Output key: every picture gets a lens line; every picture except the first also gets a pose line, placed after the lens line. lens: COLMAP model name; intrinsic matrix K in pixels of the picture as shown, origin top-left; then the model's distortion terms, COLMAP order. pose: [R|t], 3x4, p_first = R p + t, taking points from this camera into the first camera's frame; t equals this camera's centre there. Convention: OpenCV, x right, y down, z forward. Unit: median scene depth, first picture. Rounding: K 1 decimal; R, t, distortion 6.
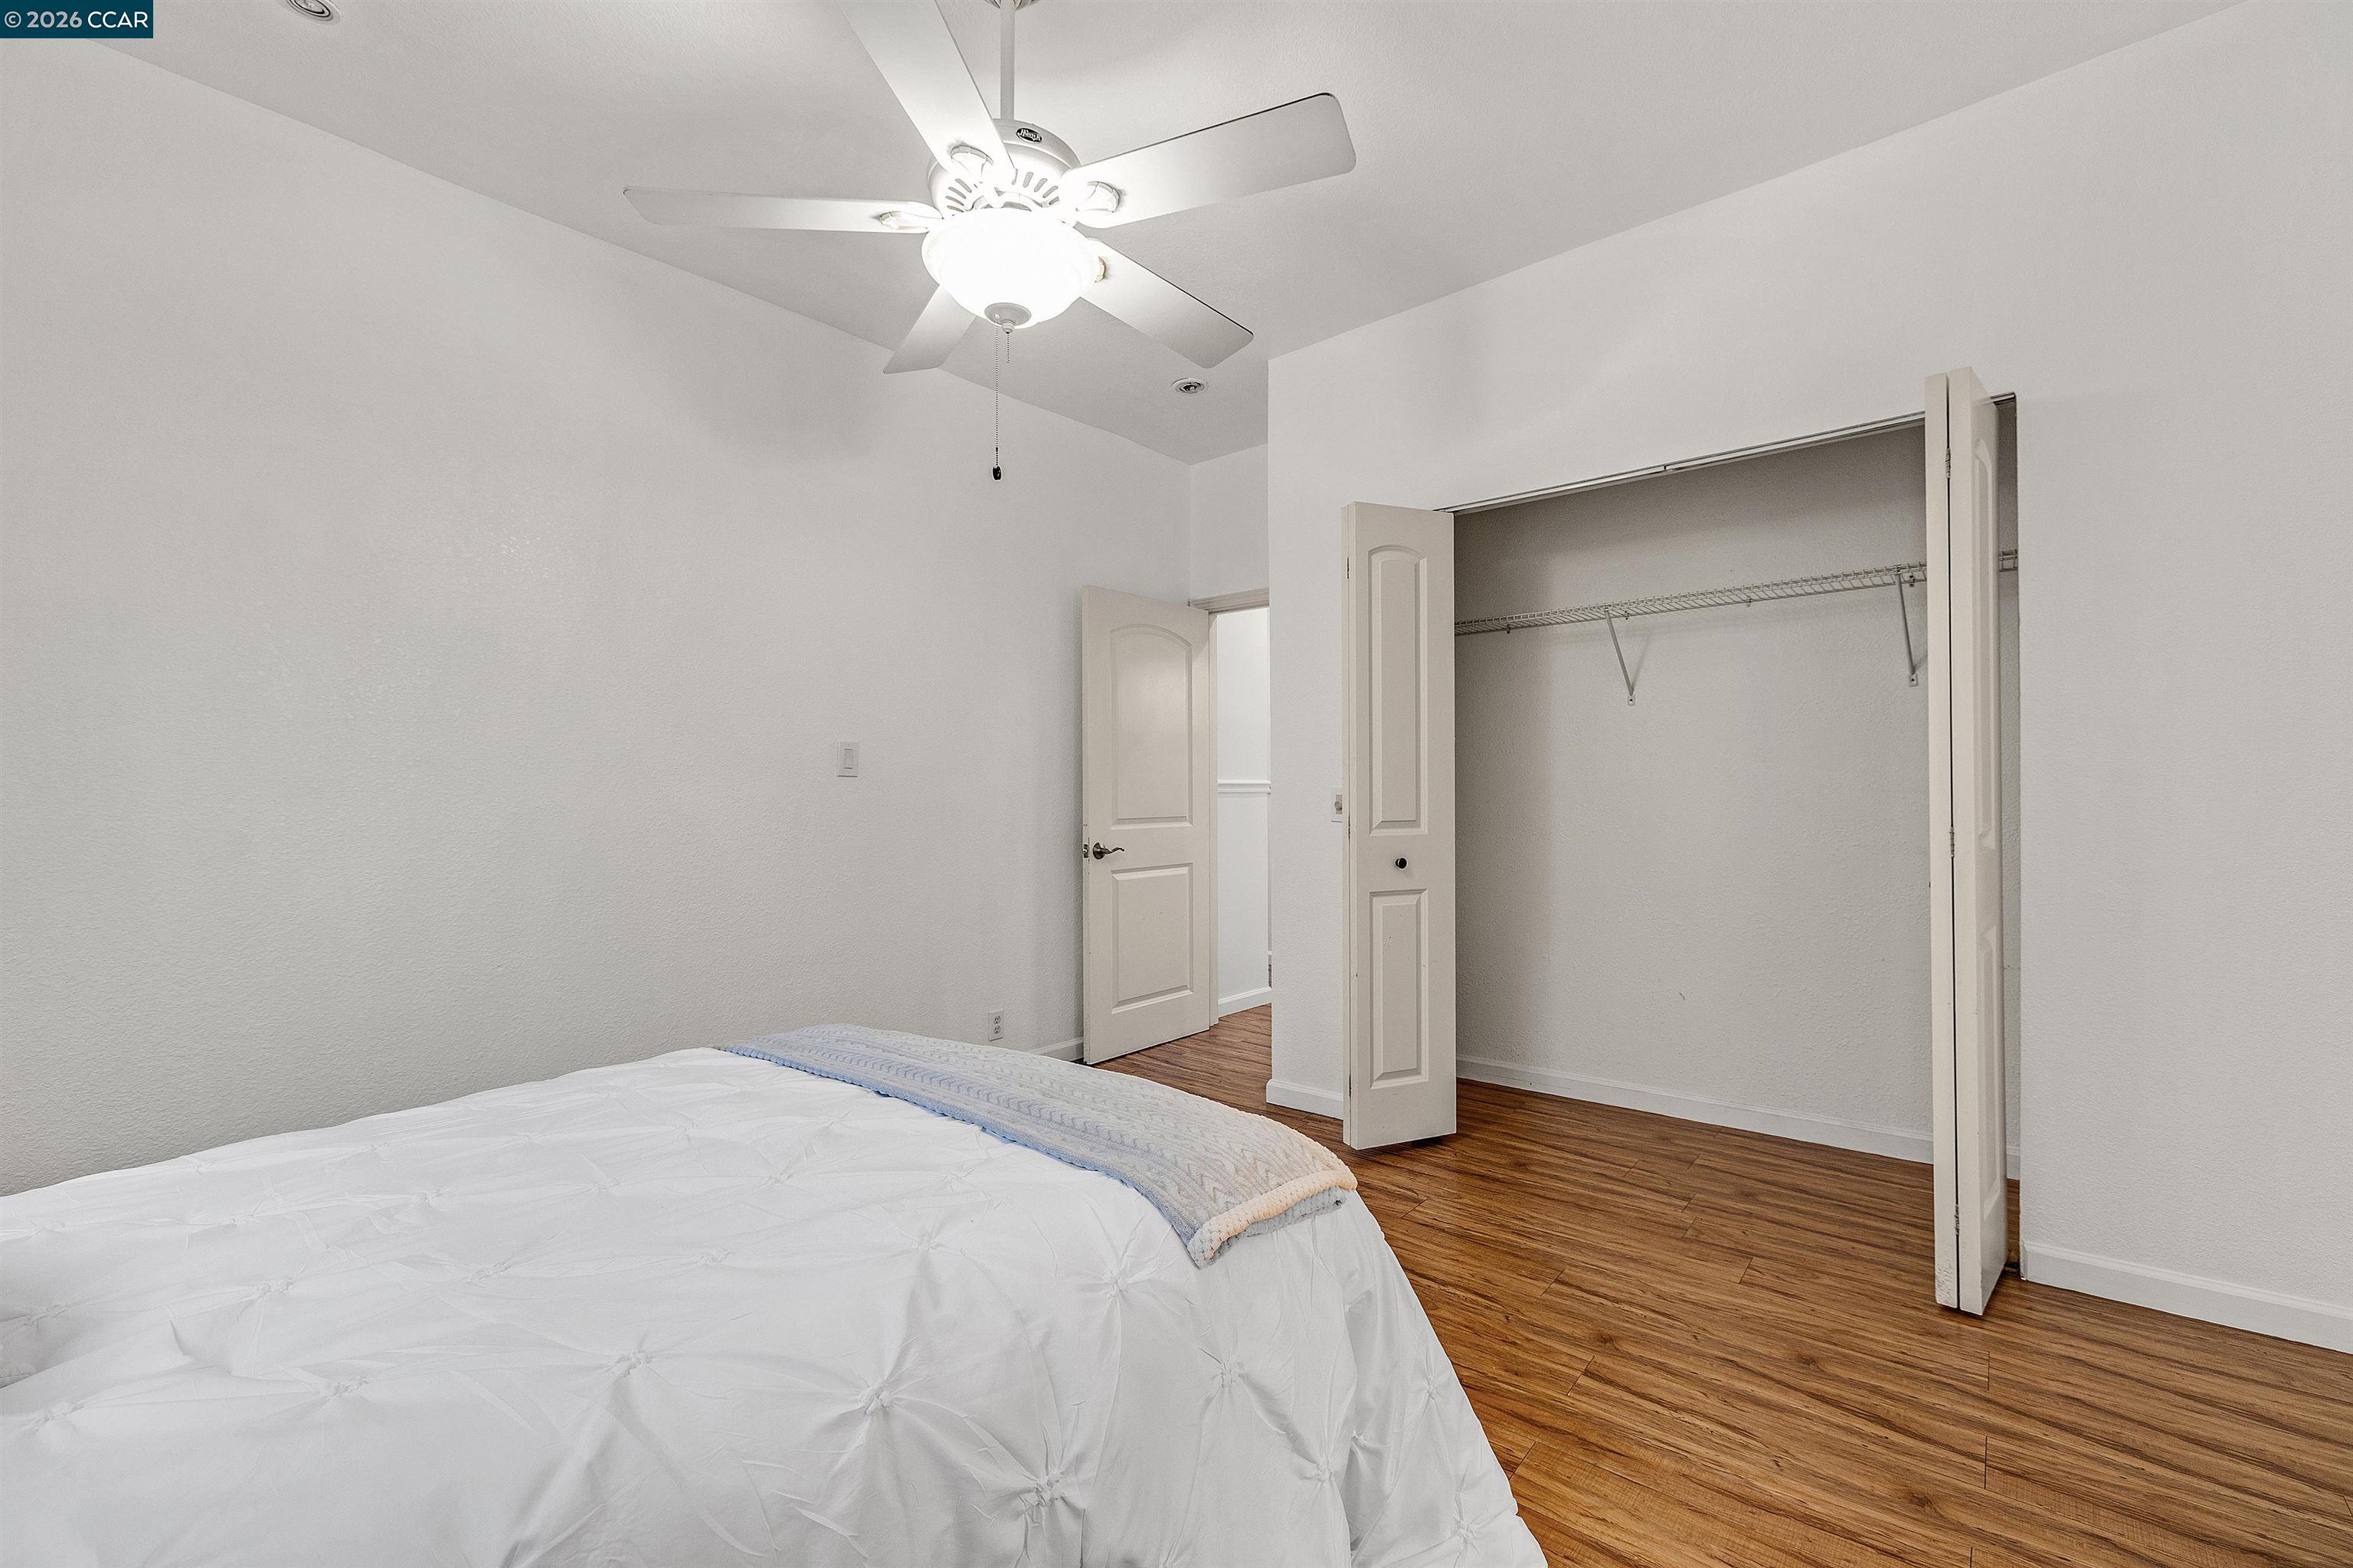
lens RADIAL K [[979.3, 0, 1180.3], [0, 979.3, 791.5], [0, 0, 1]] dist [-0.000285, -0.000207]
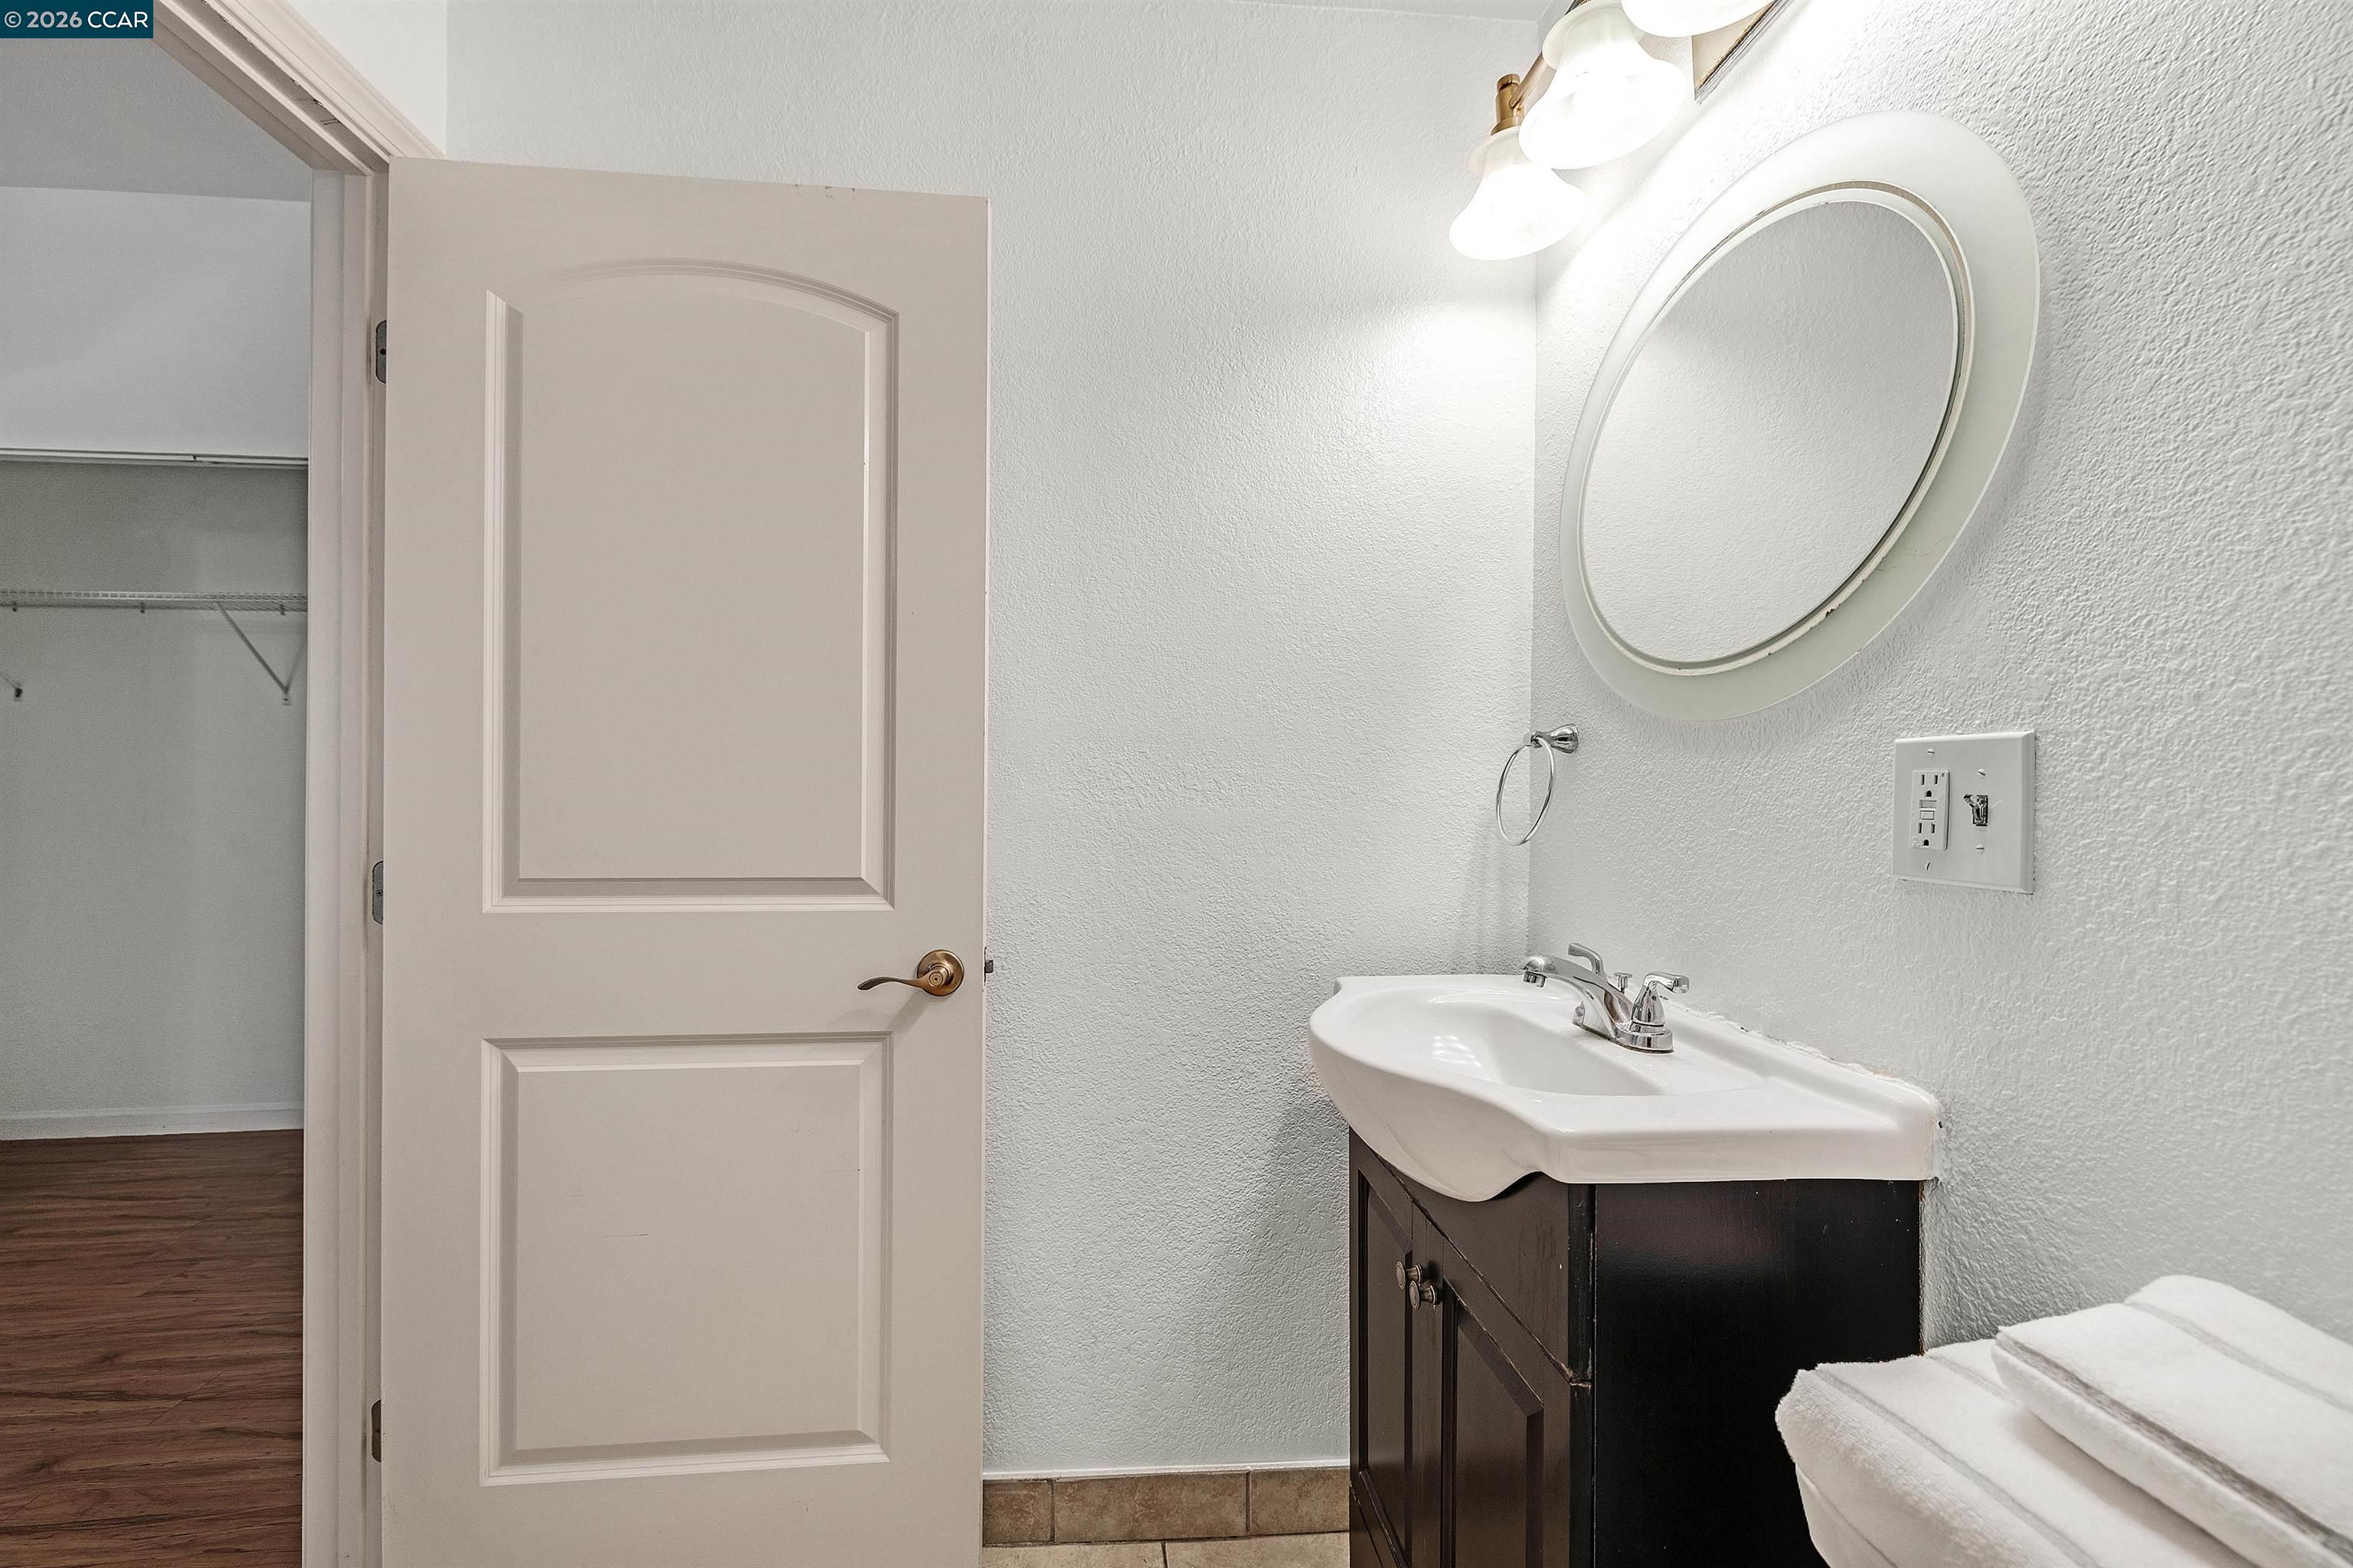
lens RADIAL K [[979.3, 0, 1178.8], [0, 979.3, 783.1], [0, 0, 1]] dist [-0.000285, -0.000207]
pose [[0.701312, 0.006758, 0.712822, 0.536346], [-0.001559, 0.999967, -0.007946, -0.007820], [-0.712852, 0.004462, 0.701300, -0.394765]]
